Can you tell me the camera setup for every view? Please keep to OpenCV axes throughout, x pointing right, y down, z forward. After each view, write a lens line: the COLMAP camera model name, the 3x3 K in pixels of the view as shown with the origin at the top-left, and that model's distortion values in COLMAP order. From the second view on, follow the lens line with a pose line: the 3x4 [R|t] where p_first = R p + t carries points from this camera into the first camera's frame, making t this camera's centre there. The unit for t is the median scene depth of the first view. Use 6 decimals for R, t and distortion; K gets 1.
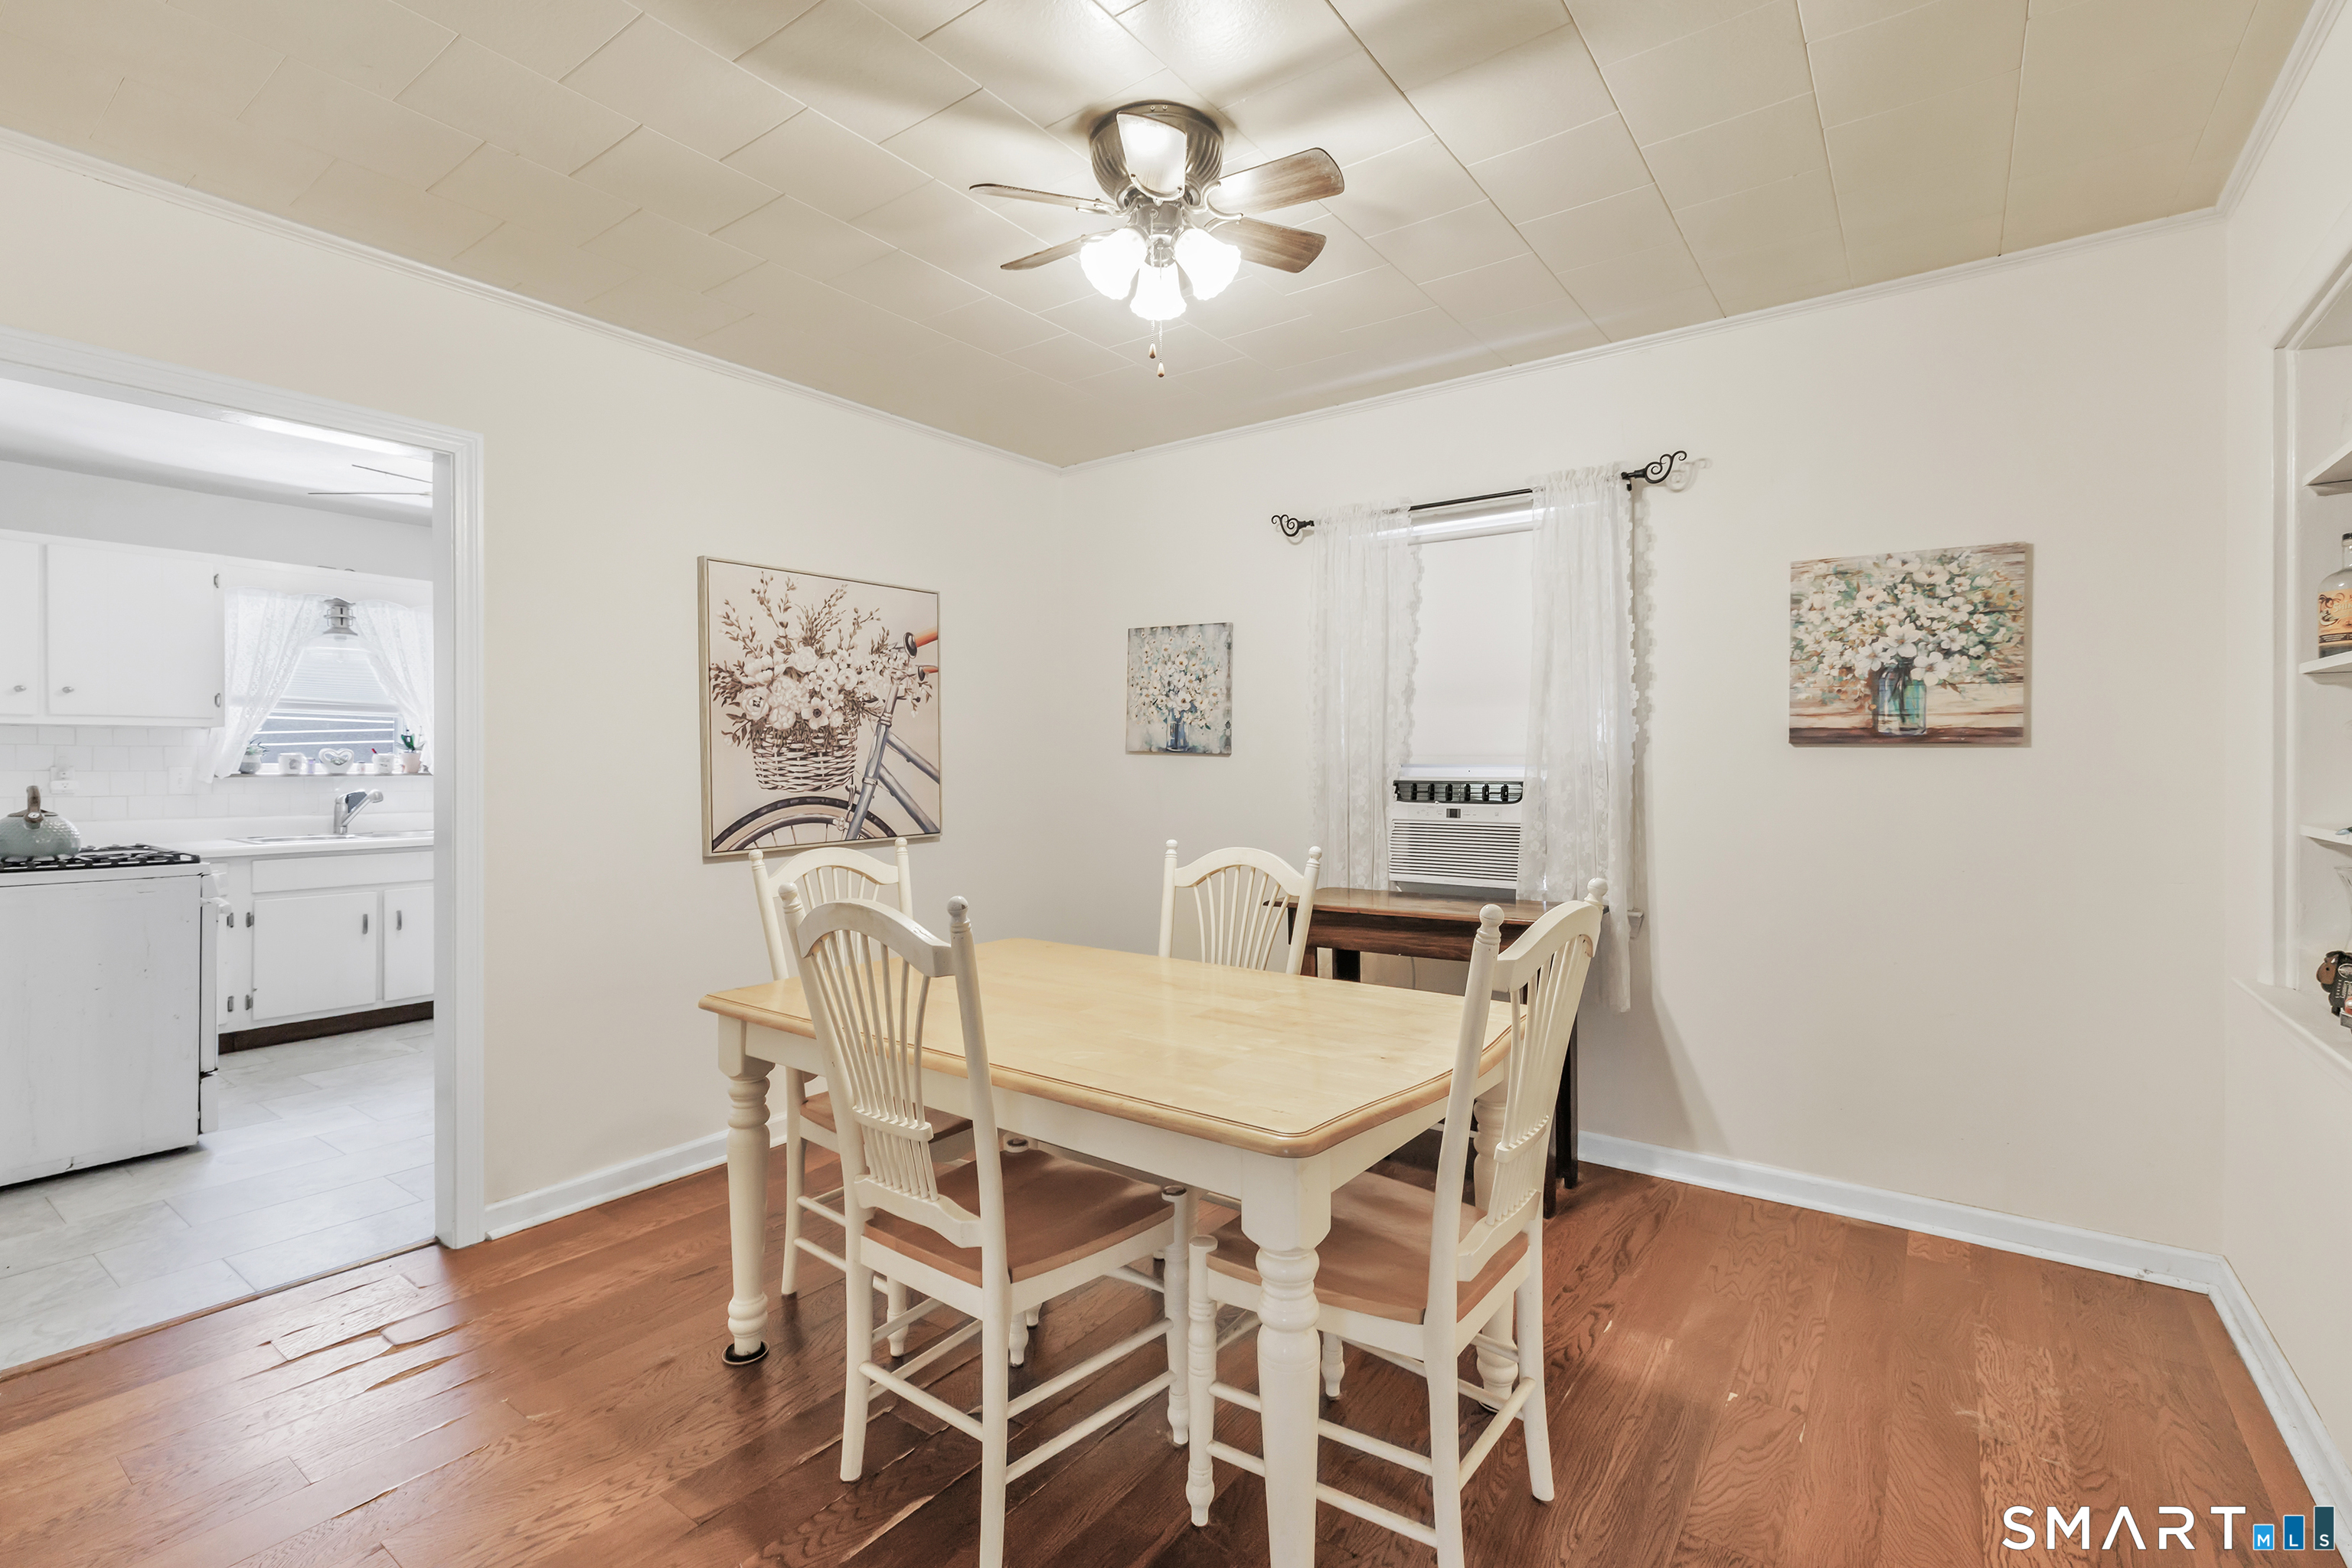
lens RADIAL K [[1075.1, 0, 1190.3], [0, 1075.1, 776.6], [0, 0, 1]] dist [0.001236, -0.000852]
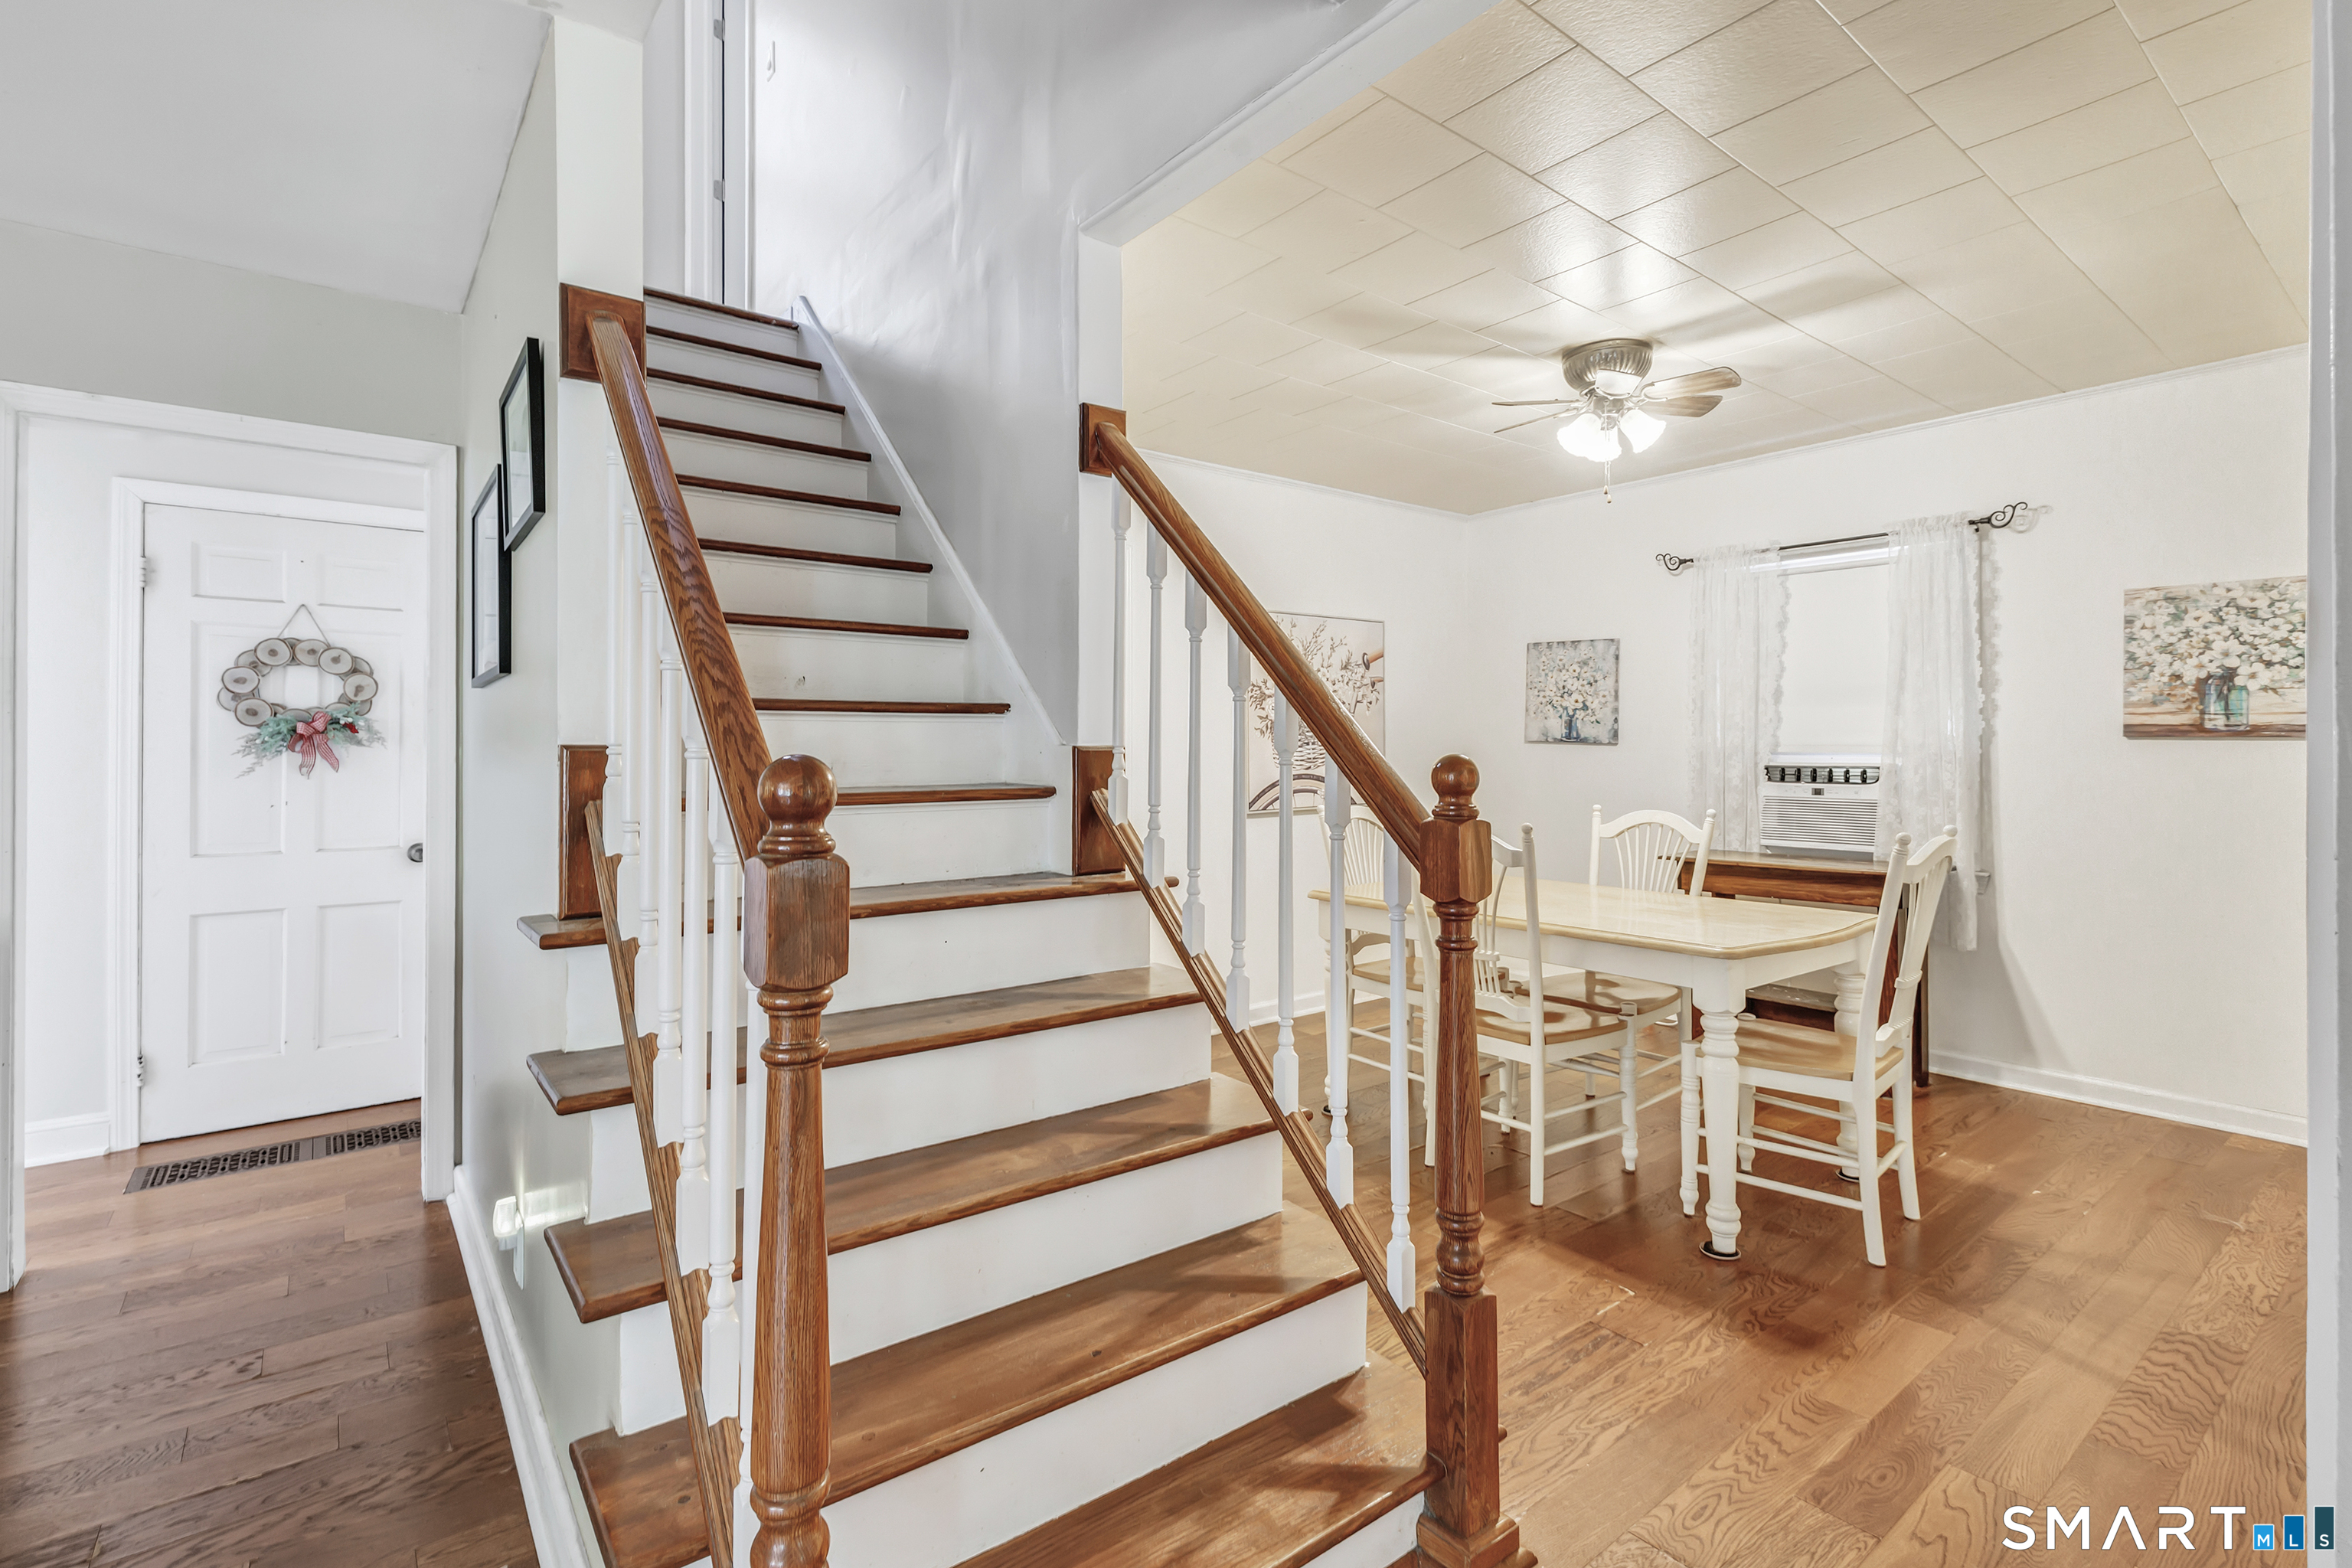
lens RADIAL K [[1075.1, 0, 1203.8], [0, 1075.1, 750.2], [0, 0, 1]] dist [0.001236, -0.000852]
pose [[0.962347, 0.002852, -0.271809, -0.111499], [-0.005716, 0.999936, -0.009745, 0.002233], [0.271764, 0.010932, 0.962302, -0.432765]]
